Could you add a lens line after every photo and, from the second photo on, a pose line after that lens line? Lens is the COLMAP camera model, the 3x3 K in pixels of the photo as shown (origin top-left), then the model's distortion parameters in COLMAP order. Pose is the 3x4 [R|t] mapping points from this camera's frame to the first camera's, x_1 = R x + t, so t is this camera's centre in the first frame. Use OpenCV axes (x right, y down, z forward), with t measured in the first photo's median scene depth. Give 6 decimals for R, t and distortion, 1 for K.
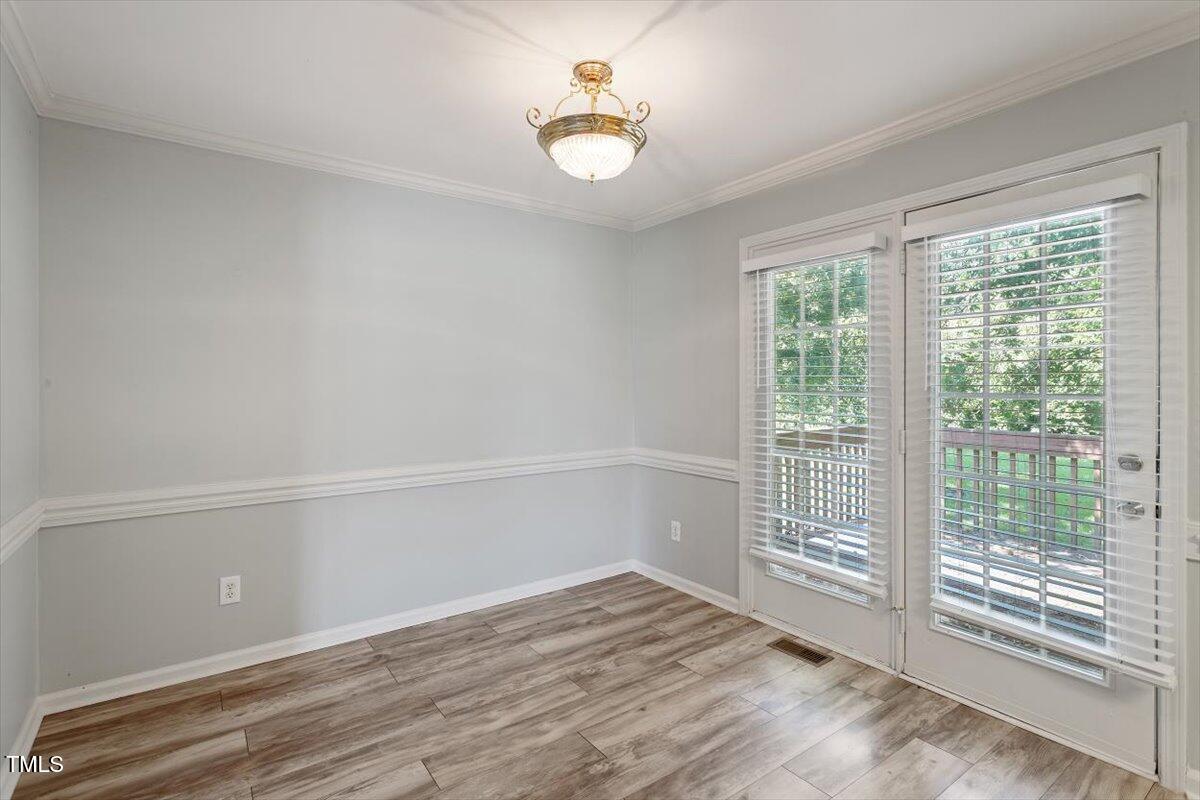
lens RADIAL K [[570.0, 0, 602.7], [0, 570.0, 387.0], [0, 0, 1]] dist [-0.003668, 0.000018]
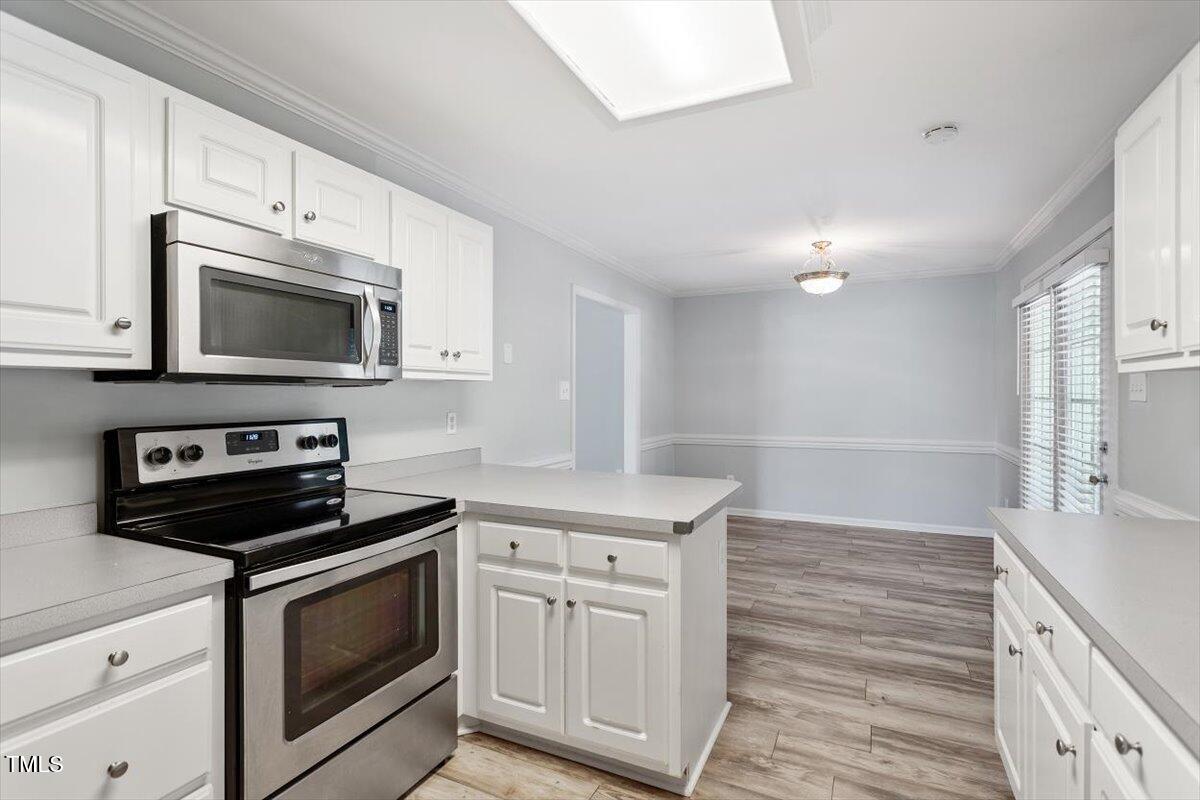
lens RADIAL K [[570.0, 0, 595.8], [0, 570.0, 393.9], [0, 0, 1]] dist [-0.003668, 0.000018]
pose [[0.469088, 0.002603, -0.883148, 1.089733], [0.004333, 0.999977, 0.005249, -0.012009], [0.883141, -0.006289, 0.469066, -0.546532]]
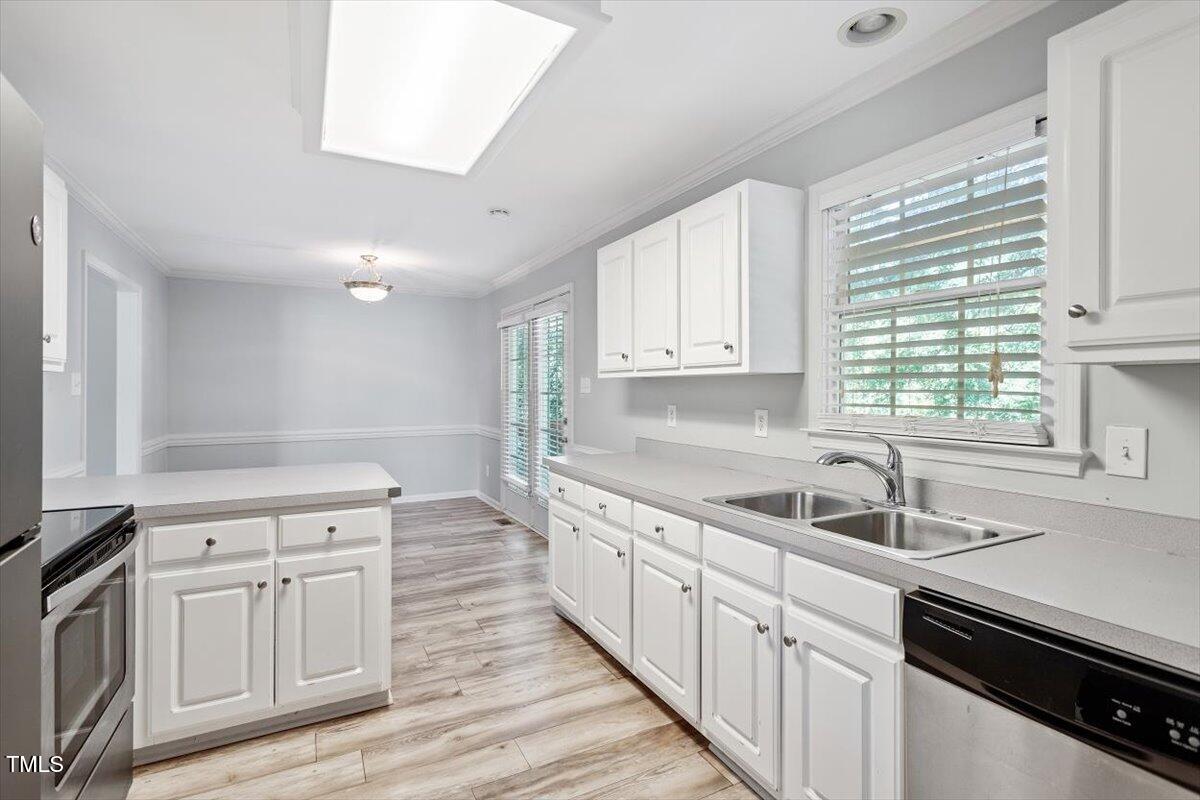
lens RADIAL K [[570.0, 0, 608.7], [0, 570.0, 382.9], [0, 0, 1]] dist [-0.003668, 0.000018]
pose [[0.989208, 0.002746, -0.146493, 1.003045], [-0.003574, 0.999979, -0.005385, -0.013559], [0.146475, 0.005850, 0.989197, -0.917295]]
